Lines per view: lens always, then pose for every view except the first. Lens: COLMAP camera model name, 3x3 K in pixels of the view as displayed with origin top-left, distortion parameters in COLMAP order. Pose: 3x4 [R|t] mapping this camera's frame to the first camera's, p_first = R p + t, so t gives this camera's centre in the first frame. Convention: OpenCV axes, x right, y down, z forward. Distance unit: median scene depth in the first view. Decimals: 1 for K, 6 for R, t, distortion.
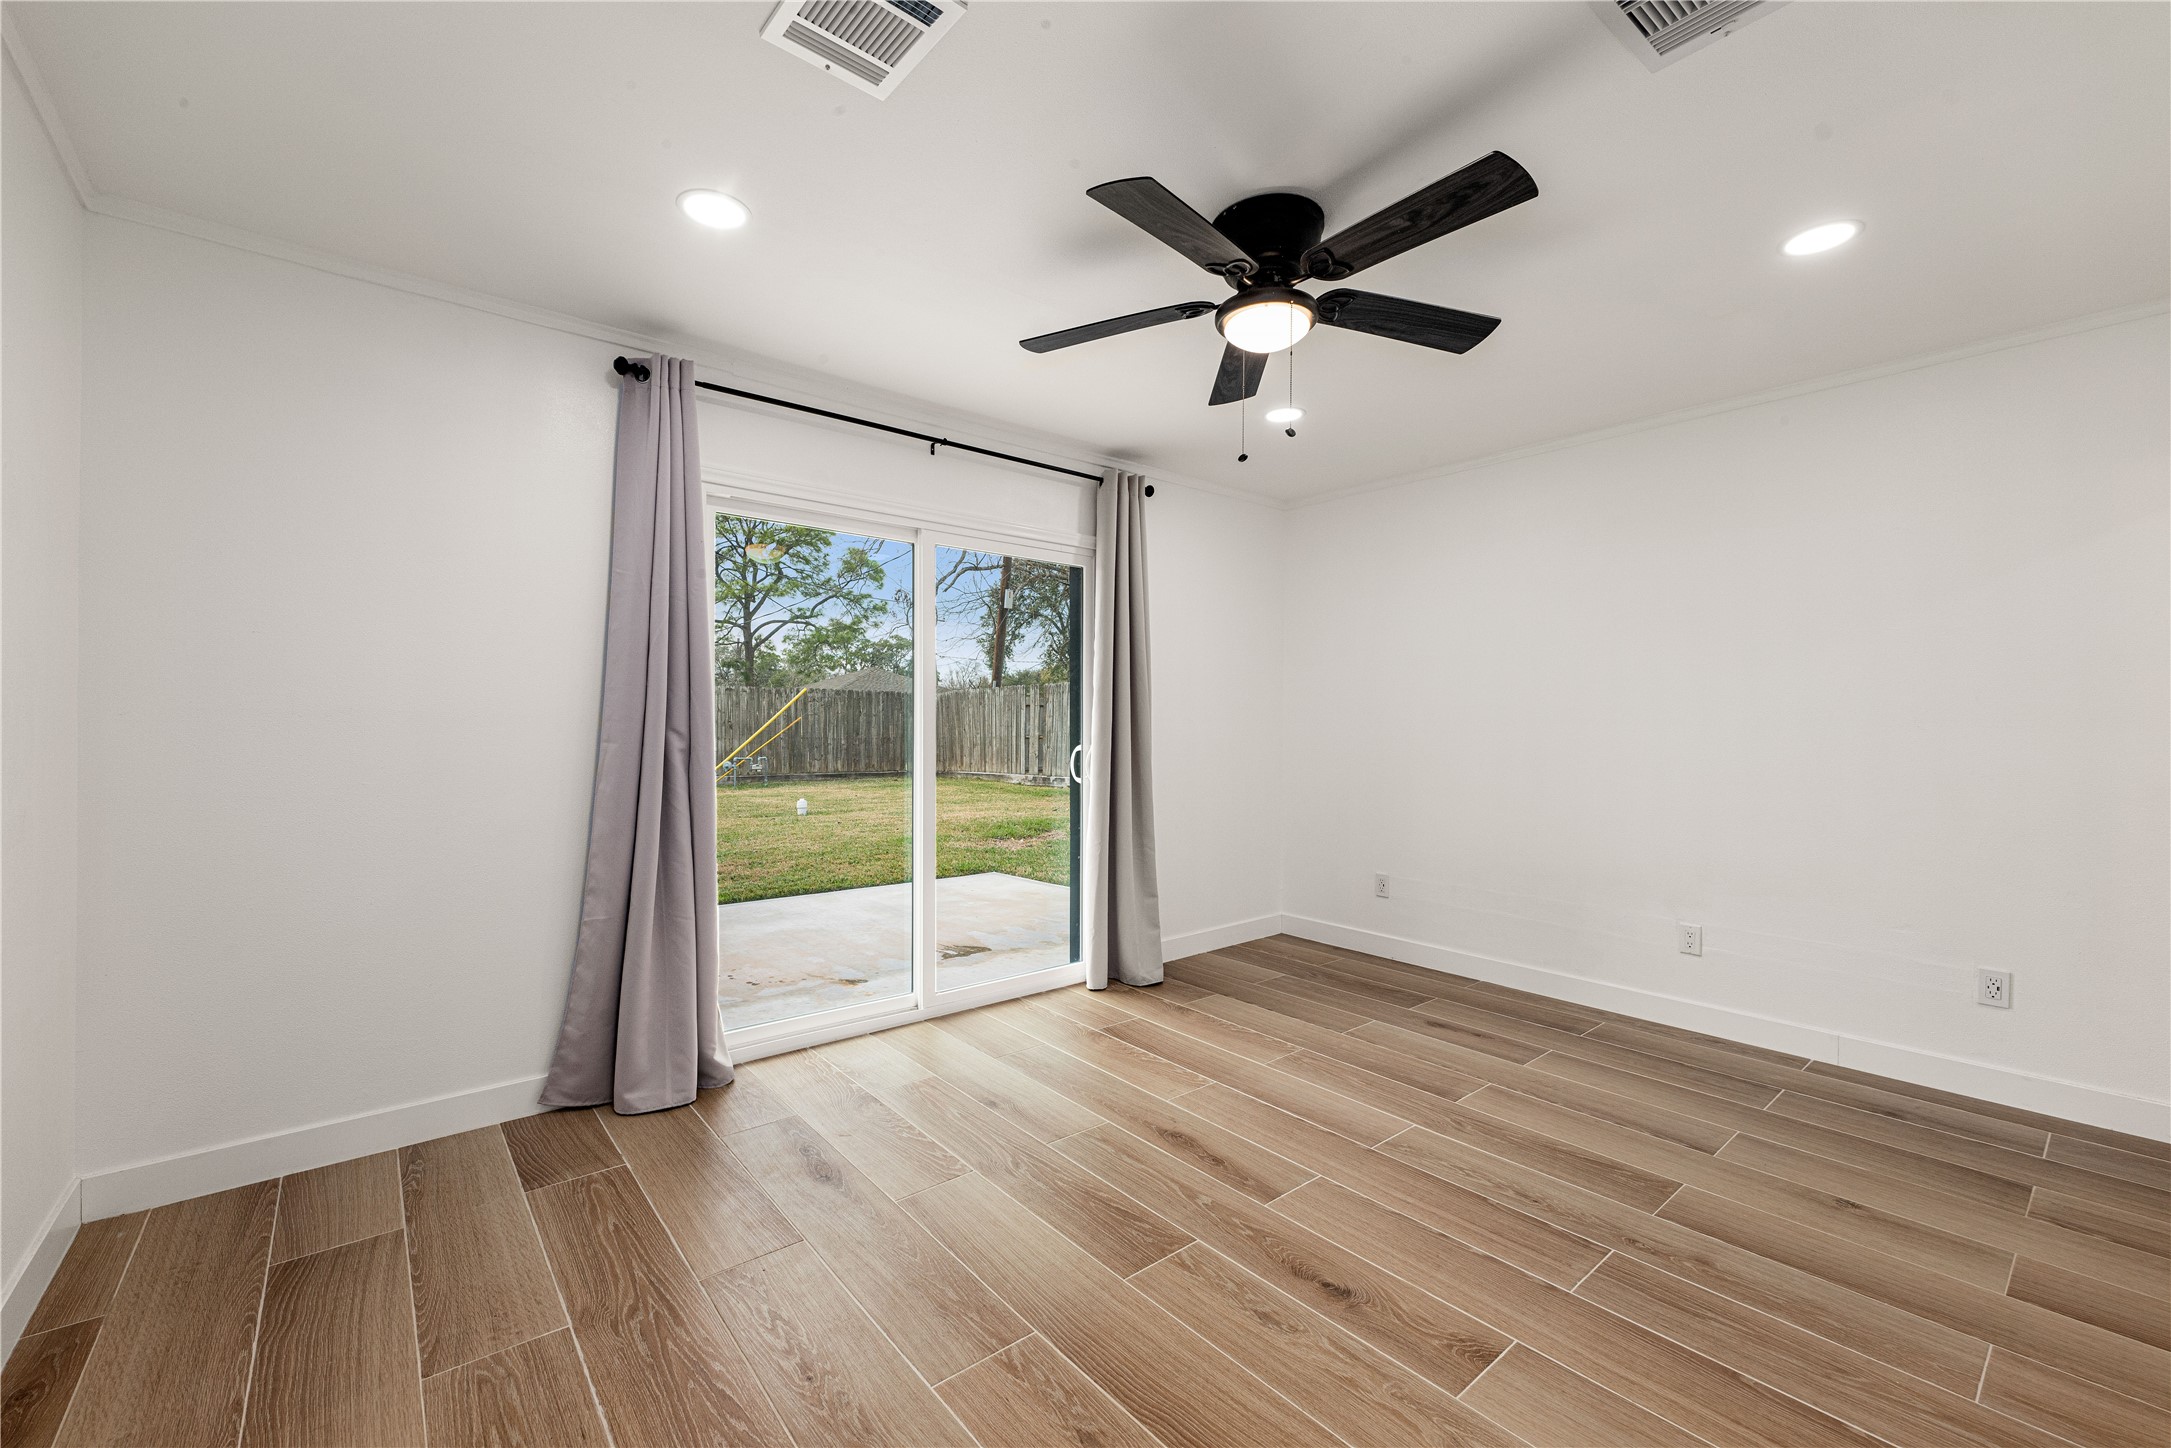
lens RADIAL K [[889.1, 0, 1090.1], [0, 889.1, 725.9], [0, 0, 1]] dist [-0.002629, -0.000180]
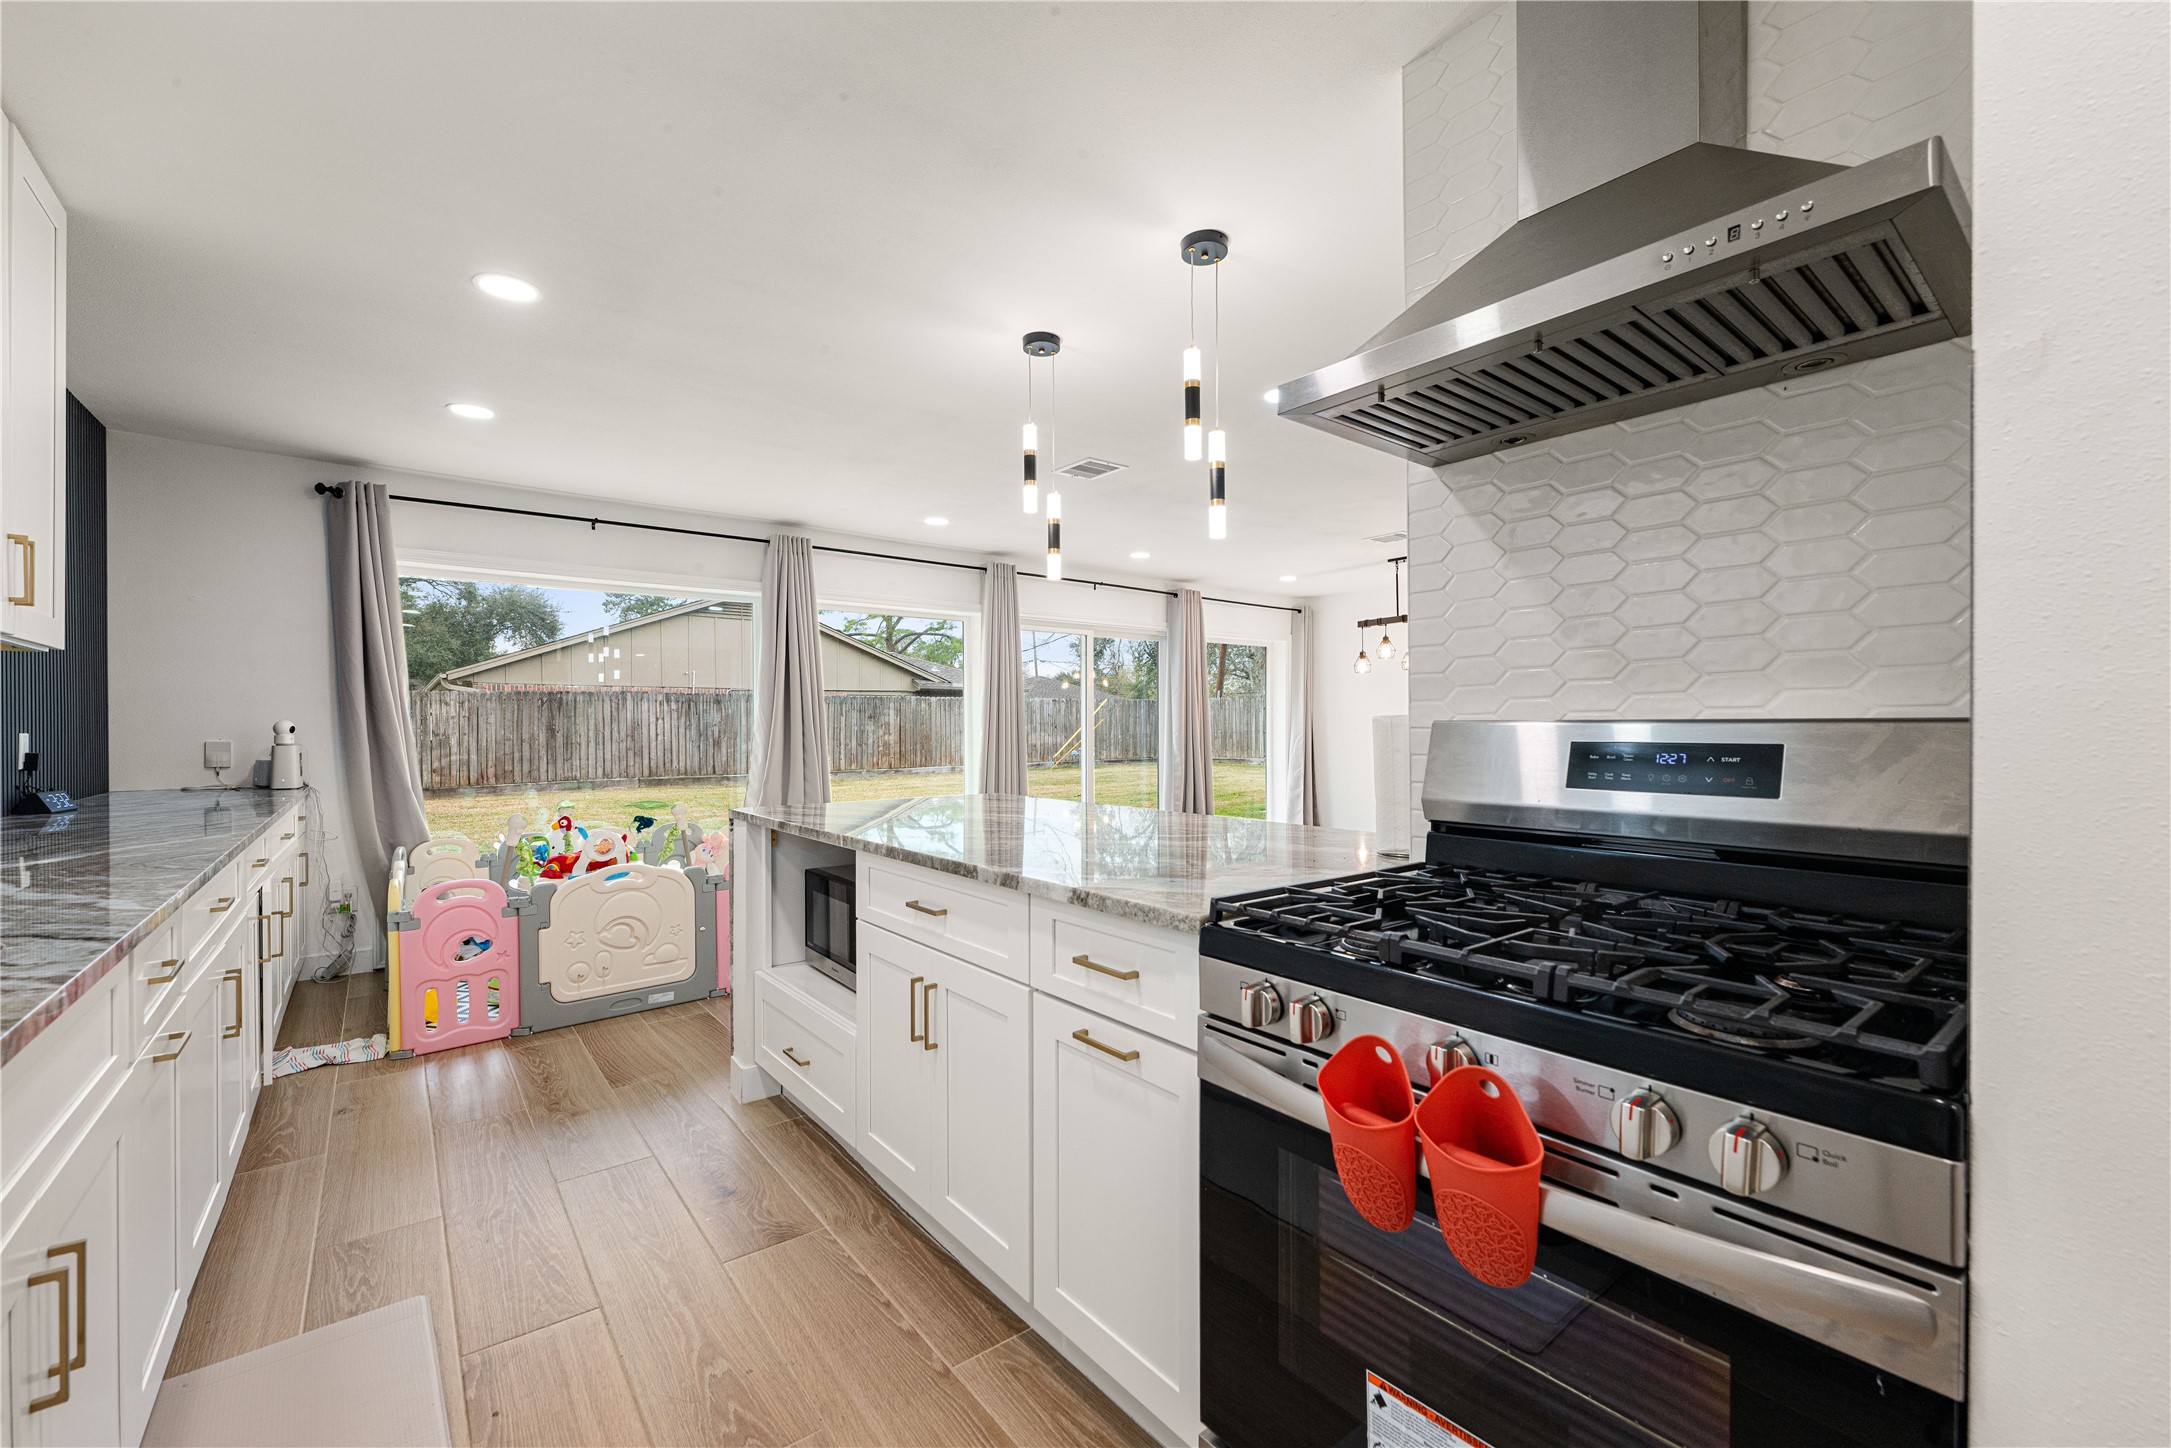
lens RADIAL K [[889.1, 0, 1090.1], [0, 889.1, 725.9], [0, 0, 1]] dist [-0.002629, -0.000180]
pose [[0.999956, -0.005357, -0.007658, 0.350770], [0.005366, 0.999985, 0.001142, 0.003446], [0.007651, -0.001183, 0.999970, -0.227476]]
